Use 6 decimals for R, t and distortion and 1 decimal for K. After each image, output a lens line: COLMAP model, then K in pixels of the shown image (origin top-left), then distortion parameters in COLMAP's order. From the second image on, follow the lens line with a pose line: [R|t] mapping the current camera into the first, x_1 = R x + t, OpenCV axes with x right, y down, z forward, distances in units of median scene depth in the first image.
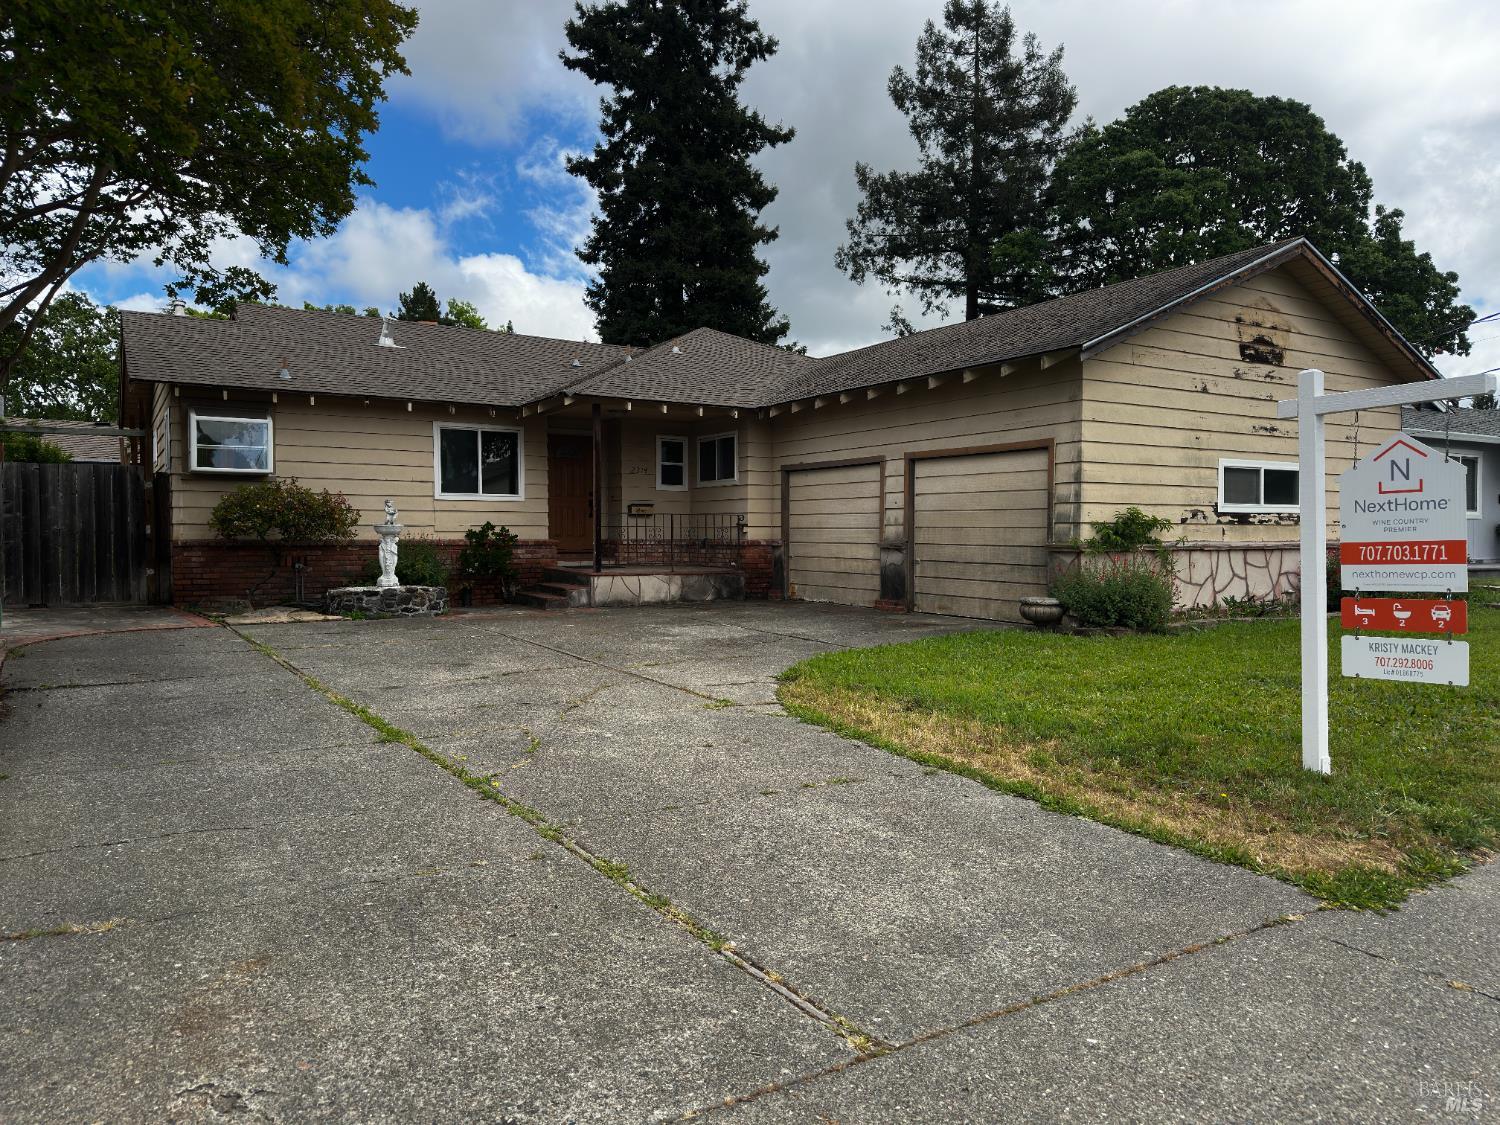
lens RADIAL K [[1044.9, 0, 752.6], [0, 1044.9, 566.0], [0, 0, 1]] dist [0.053009, -0.043532]
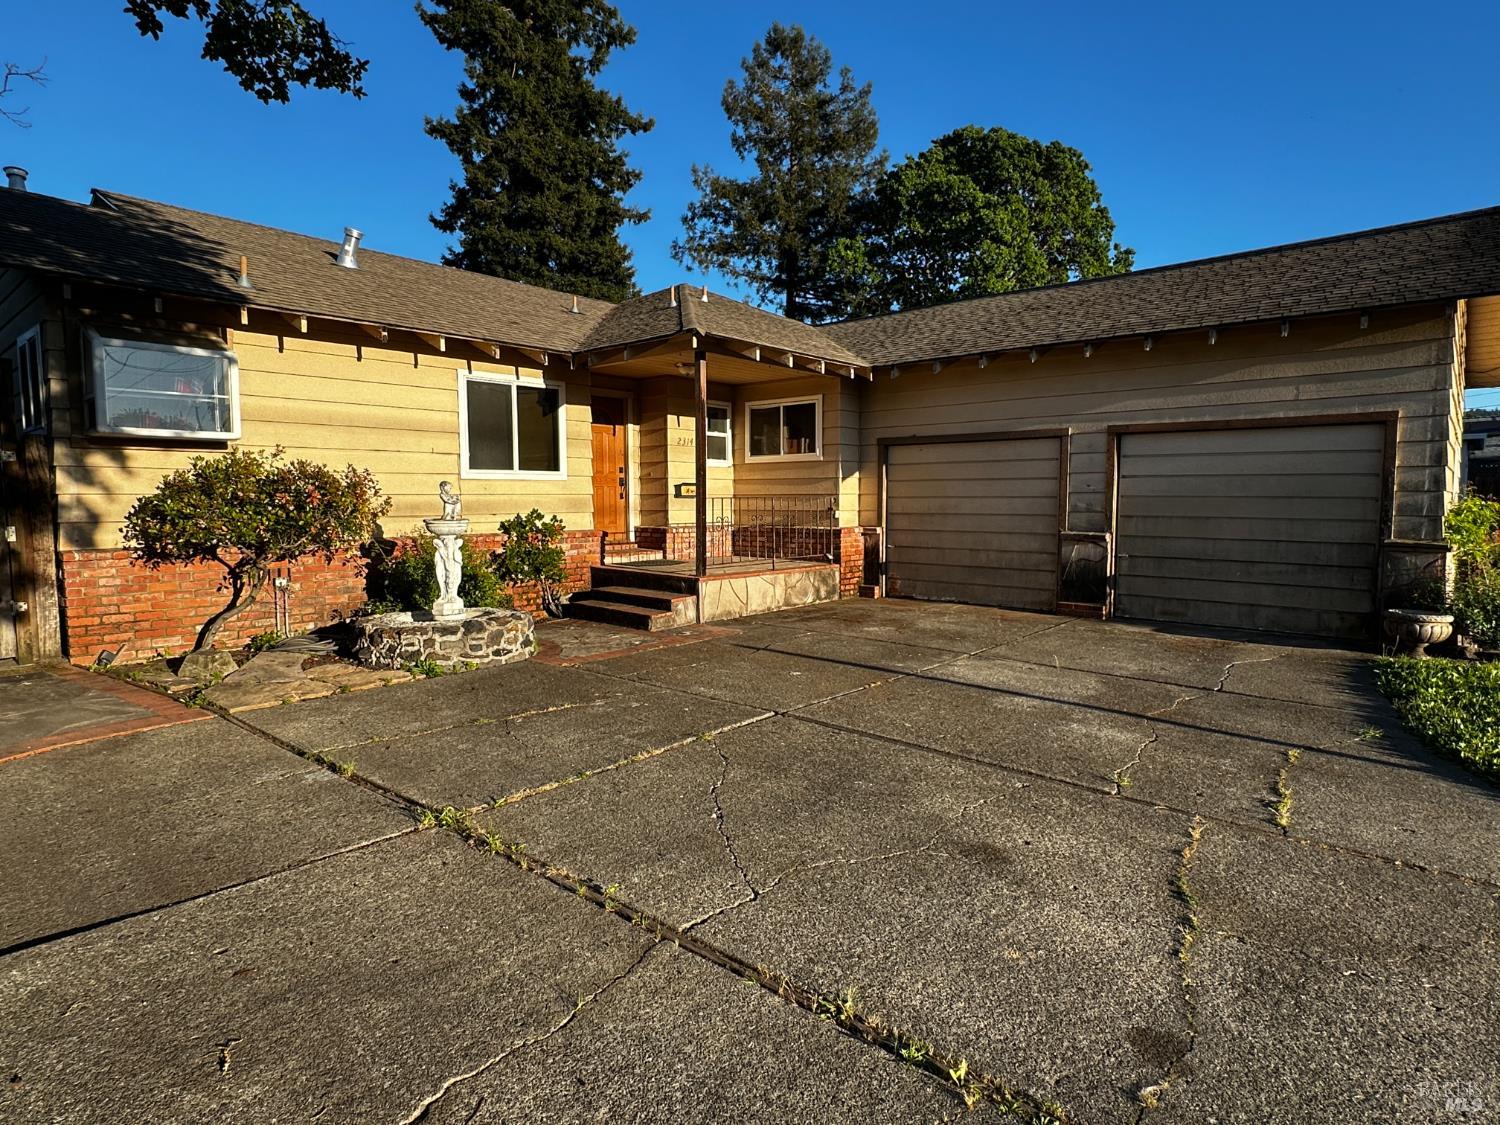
lens RADIAL K [[823.1, 0, 751.9], [0, 823.1, 556.7], [0, 0, 1]] dist [-0.003028, 0.000159]
pose [[0.955265, -0.024037, 0.294772, -0.119221], [0.011448, 0.998950, 0.044358, -0.013794], [-0.295528, -0.038999, 0.954538, 0.170534]]
